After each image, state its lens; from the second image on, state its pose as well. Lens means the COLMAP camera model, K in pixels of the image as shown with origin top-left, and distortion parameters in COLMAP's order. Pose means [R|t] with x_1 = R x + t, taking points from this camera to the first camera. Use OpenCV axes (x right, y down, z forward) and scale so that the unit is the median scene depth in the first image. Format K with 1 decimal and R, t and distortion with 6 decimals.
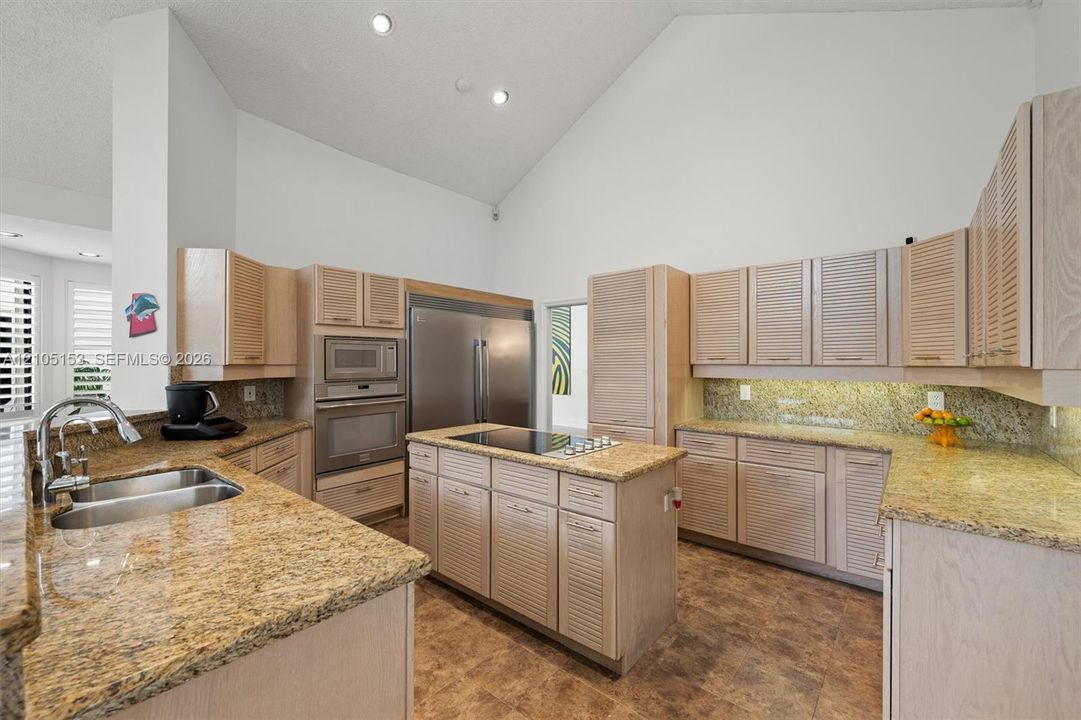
lens RADIAL K [[430.6, 0, 539.6], [0, 430.6, 361.2], [0, 0, 1]] dist [0.000314, 0.000016]
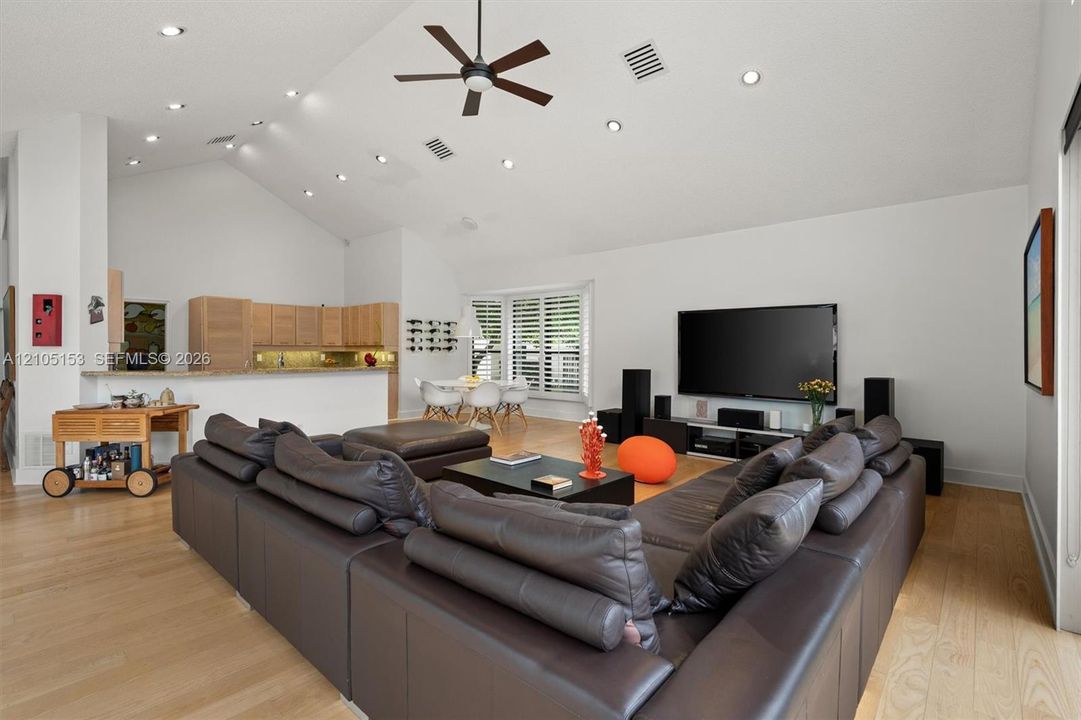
lens RADIAL K [[505.0, 0, 539.5], [0, 505.0, 353.4], [0, 0, 1]] dist [-0.004552, 0.000598]
pose [[0.022040, -0.010060, 0.999706, -2.707329], [-0.003777, 0.999941, 0.010146, 0.025657], [-0.999750, -0.003999, 0.022001, -0.639758]]
